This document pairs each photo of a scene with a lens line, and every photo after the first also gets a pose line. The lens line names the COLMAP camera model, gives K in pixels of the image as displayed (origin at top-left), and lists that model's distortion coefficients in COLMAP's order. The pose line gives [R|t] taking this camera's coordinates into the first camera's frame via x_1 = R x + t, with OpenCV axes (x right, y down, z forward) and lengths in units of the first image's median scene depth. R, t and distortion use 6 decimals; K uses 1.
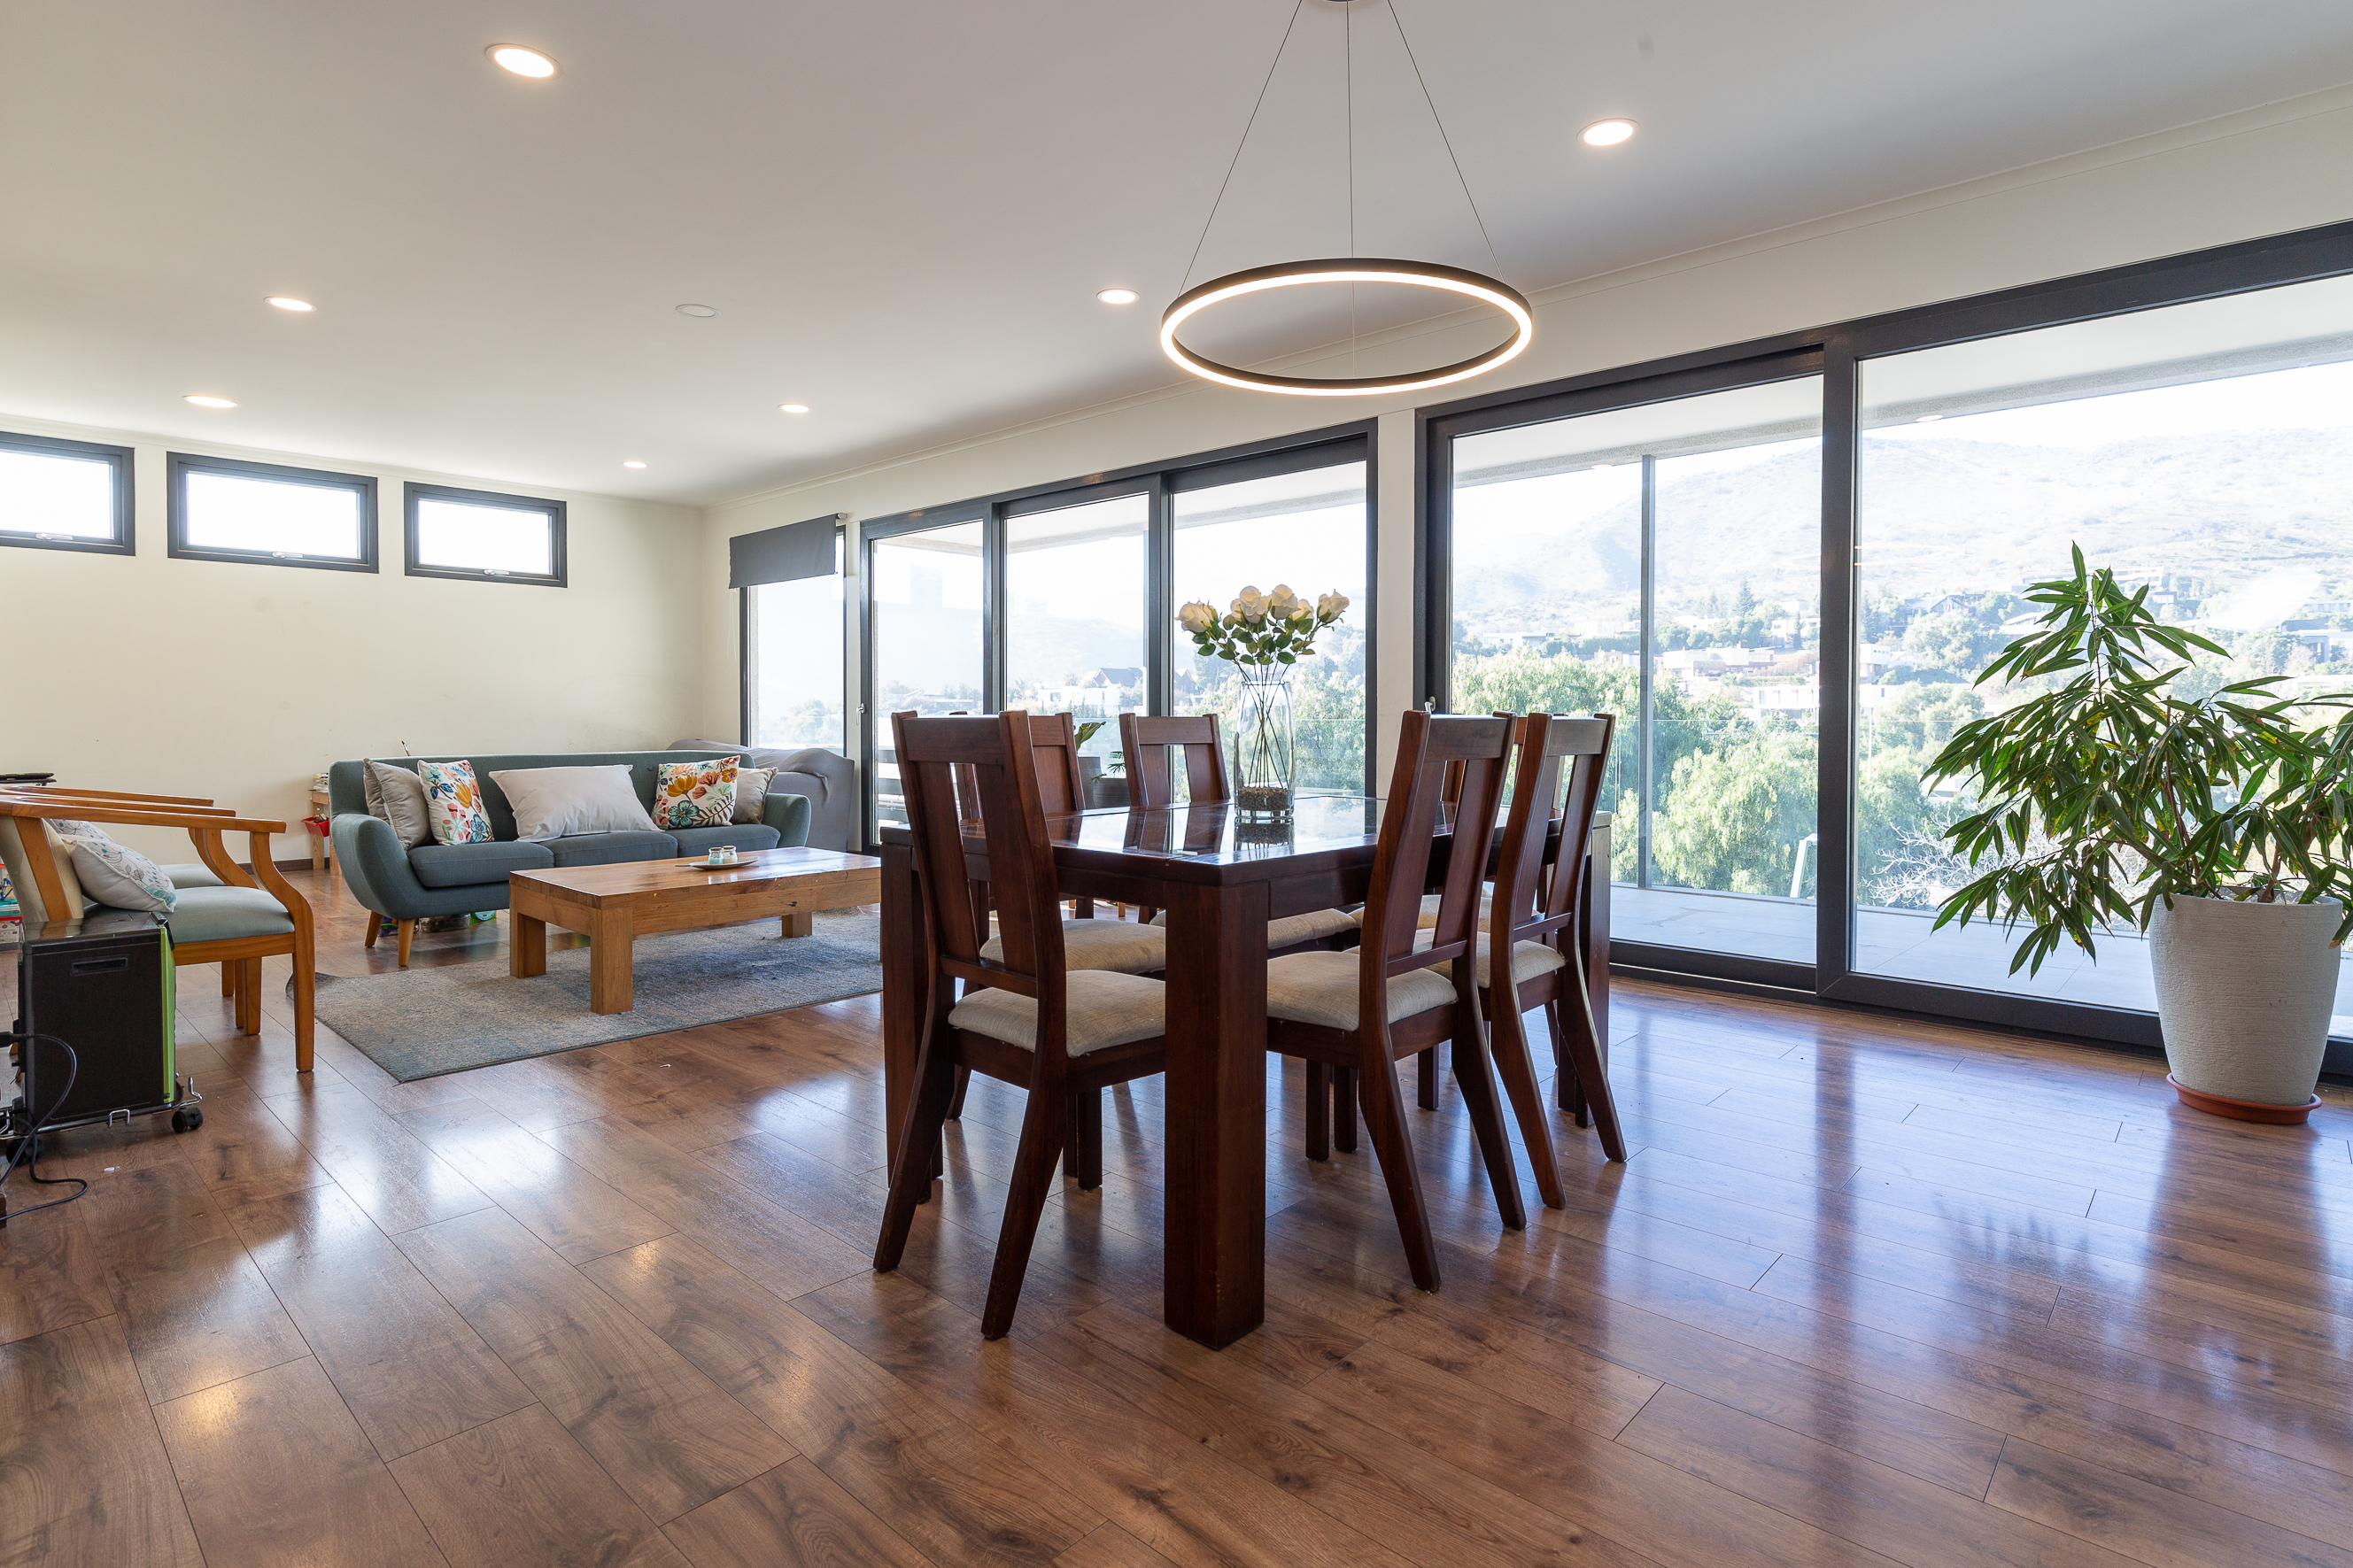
lens RADIAL K [[1179.1, 0, 1184.1], [0, 1179.1, 741.5], [0, 0, 1]] dist [0.003572, -0.004569]
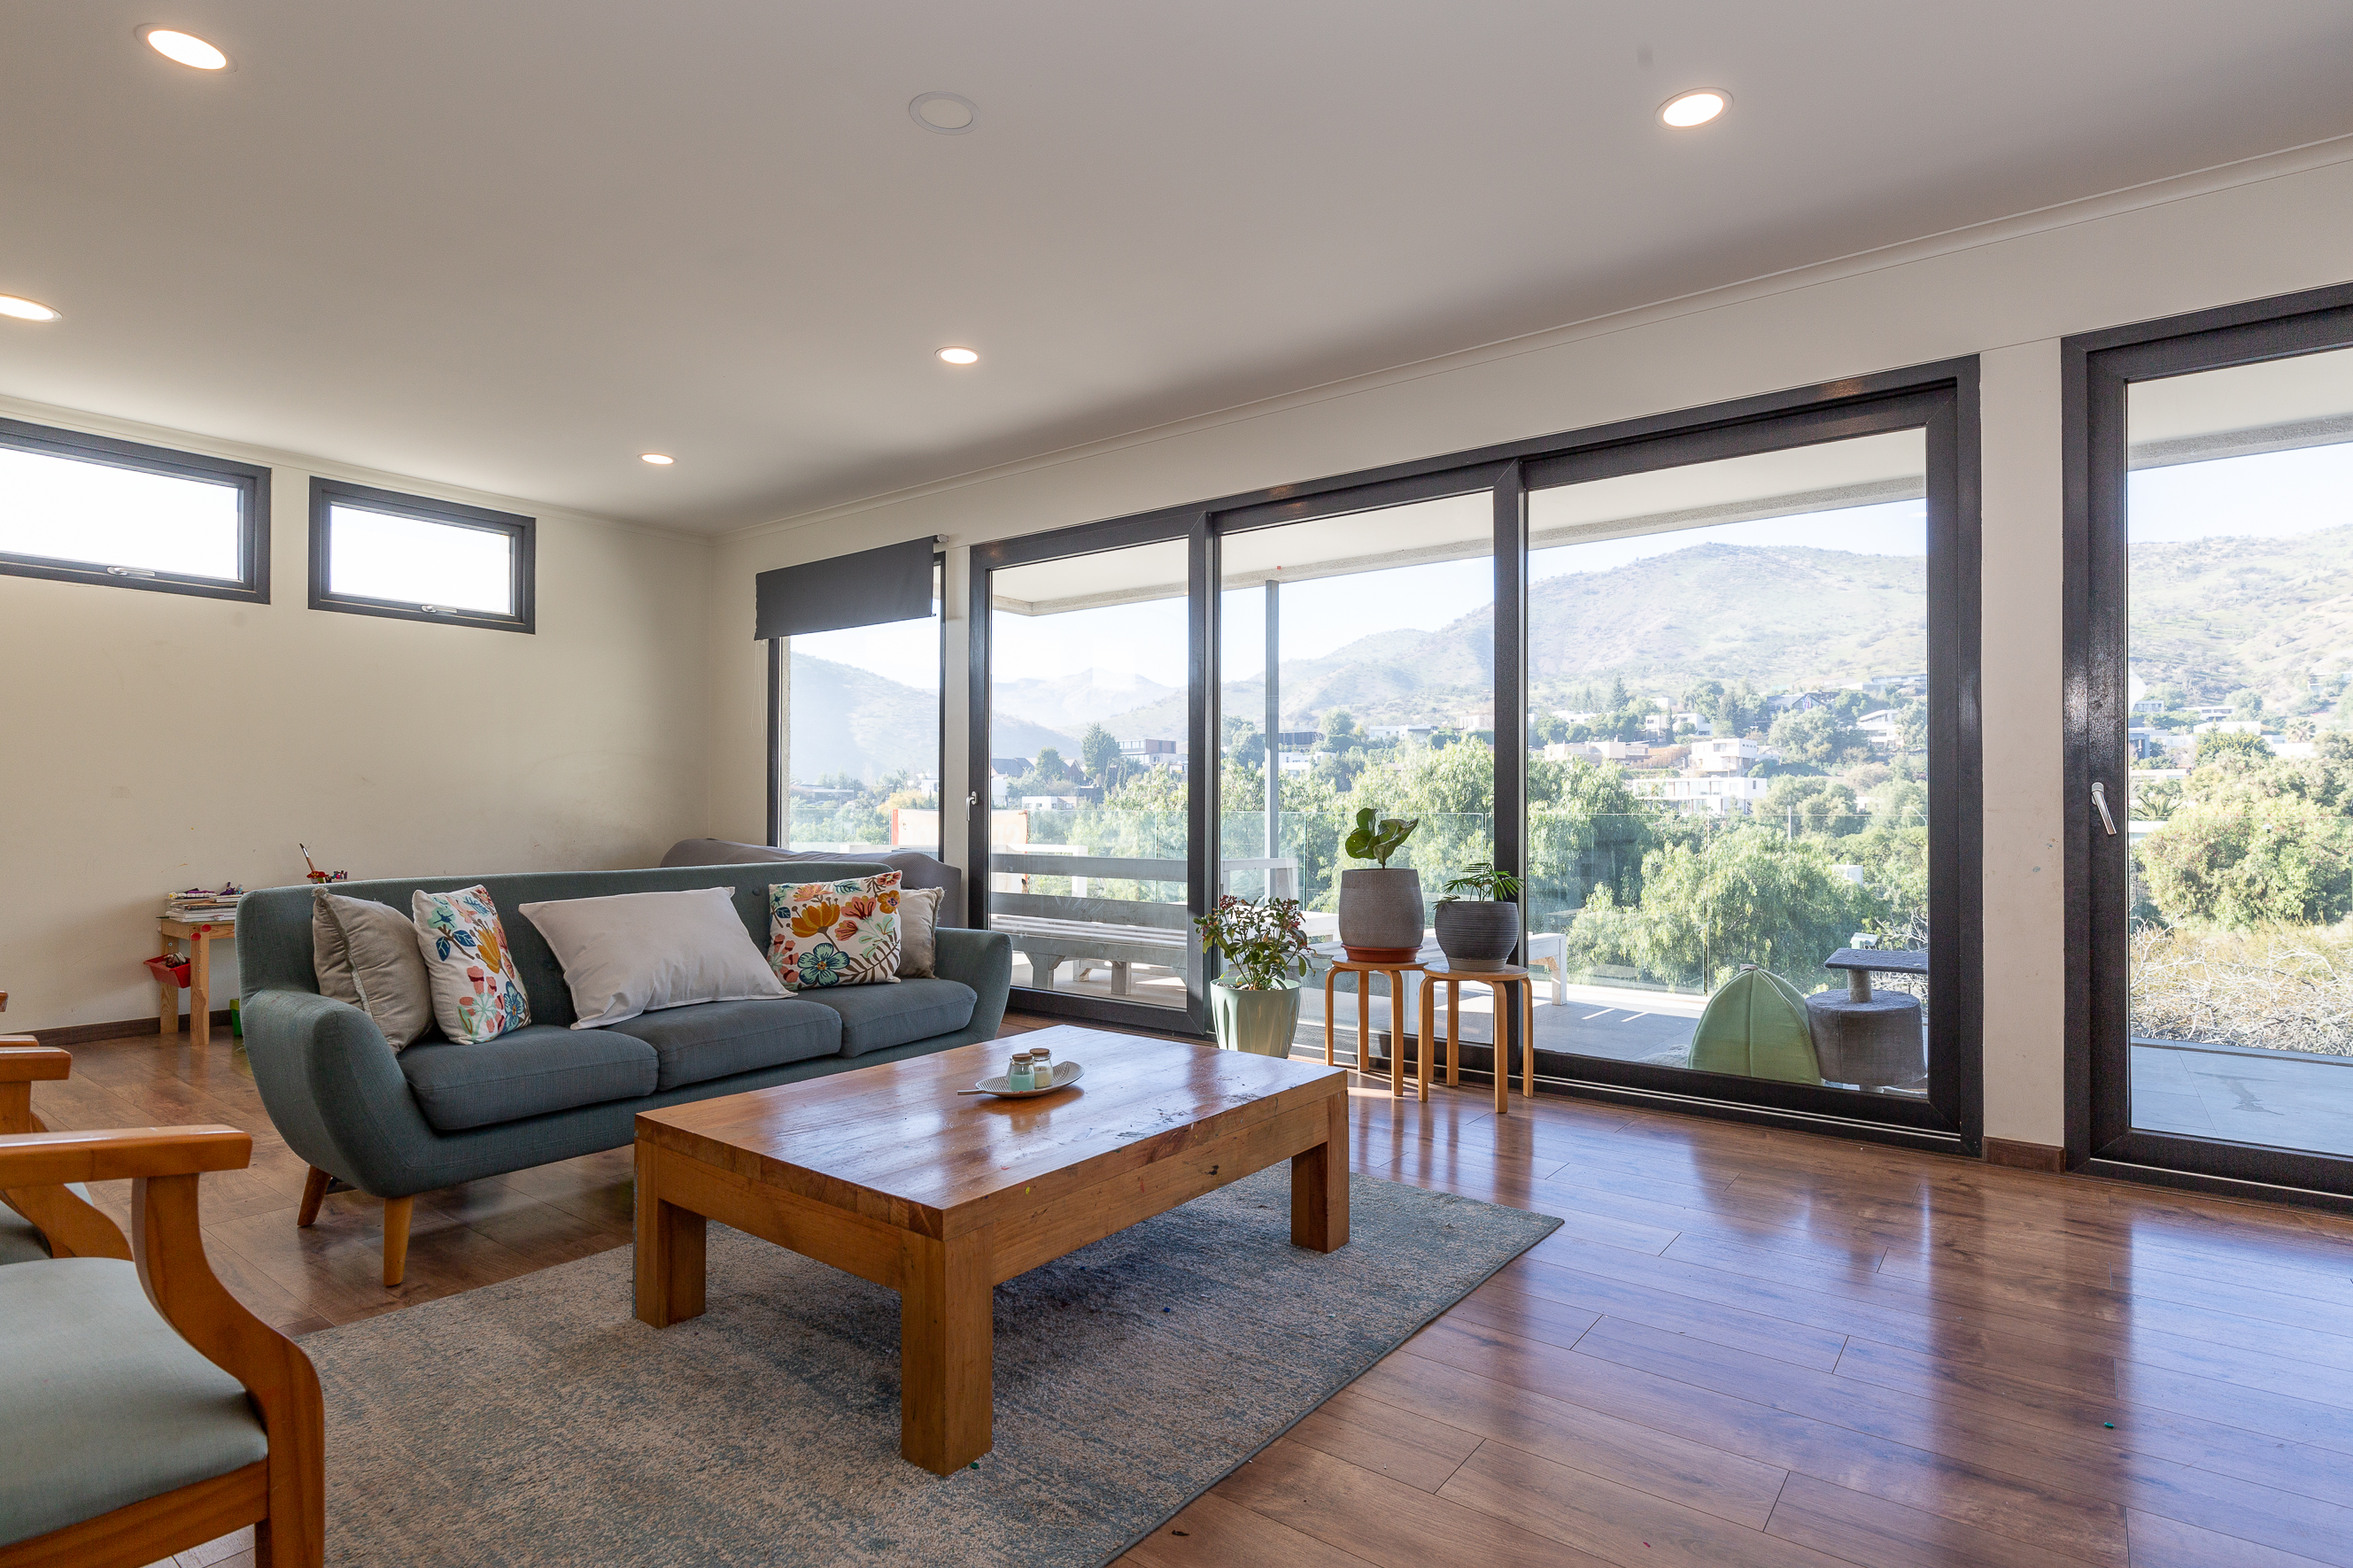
lens RADIAL K [[1179.1, 0, 1176.8], [0, 1179.1, 780.8], [0, 0, 1]] dist [0.003572, -0.004569]
pose [[0.995009, 0.002984, 0.099739, -0.218508], [0.001418, 0.999029, -0.044031, -0.006360], [-0.099774, 0.043953, 0.994039, 0.258022]]
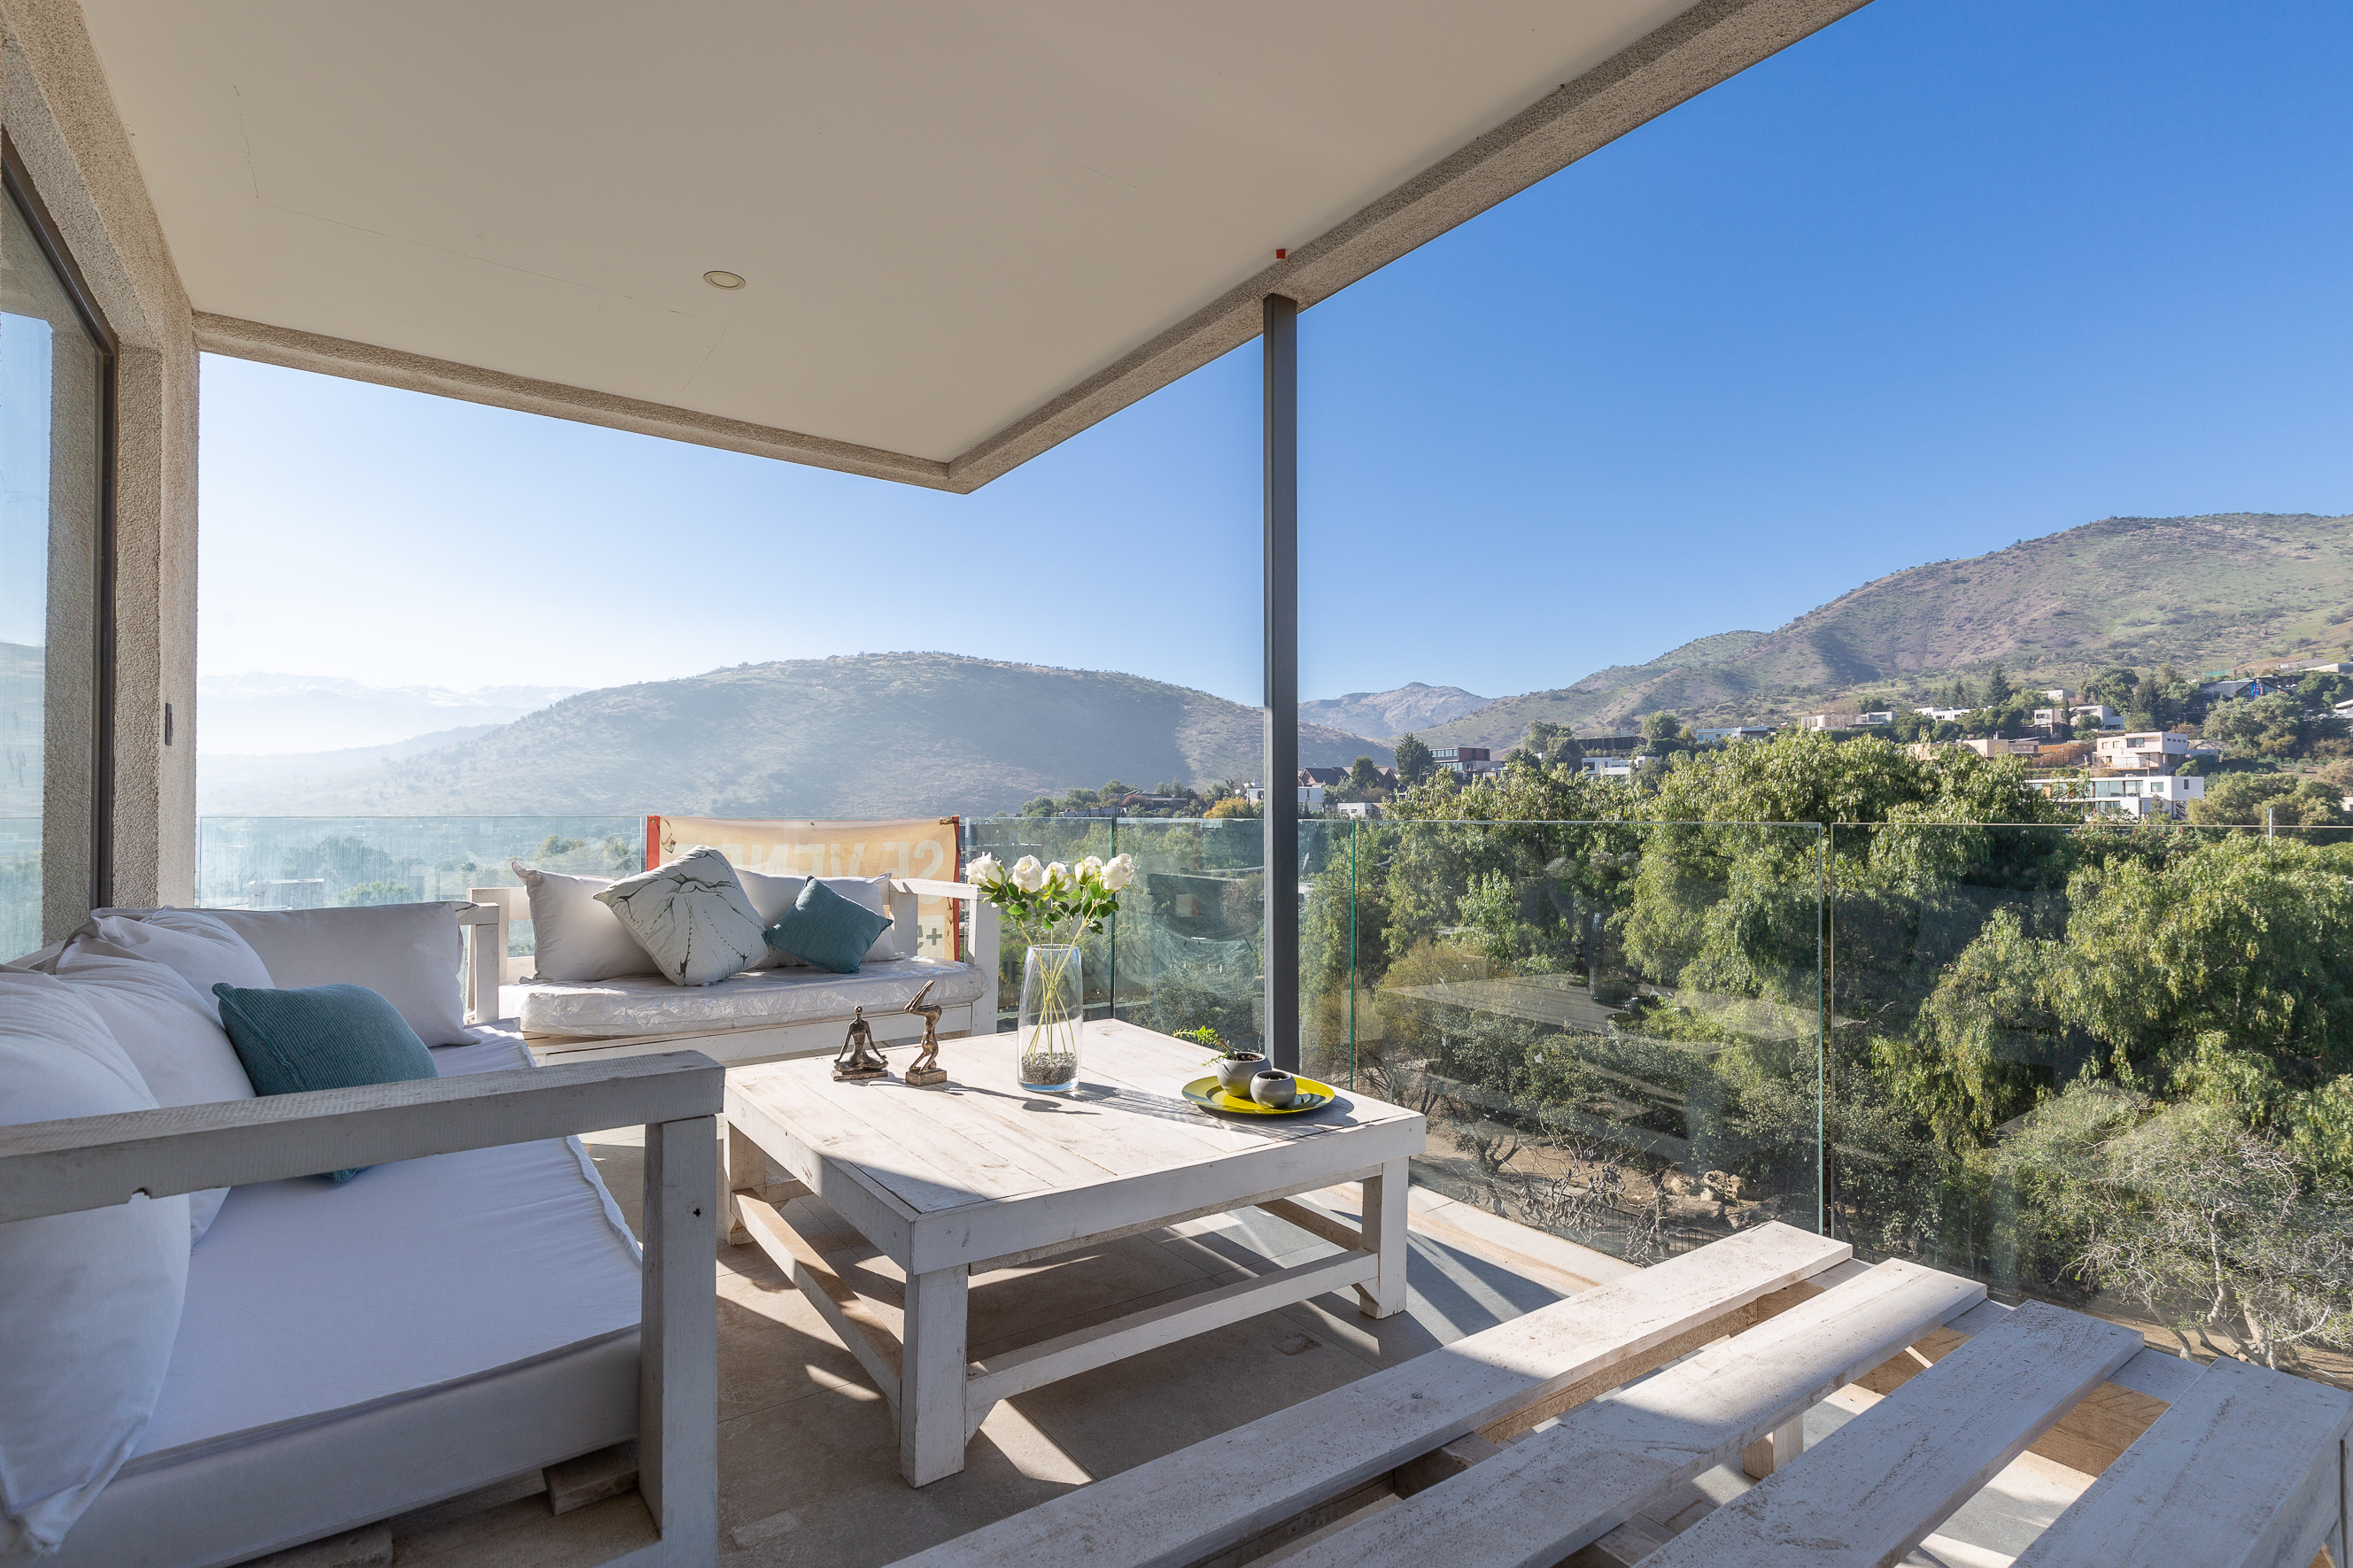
lens RADIAL K [[1074.3, 0, 1187.7], [0, 1074.3, 812.7], [0, 0, 1]] dist [0.004398, -0.001978]
pose [[0.983365, -0.001503, -0.181633, -0.012037], [-0.002708, 0.999733, -0.022931, -0.010594], [0.181619, 0.023042, 0.983099, 0.839563]]
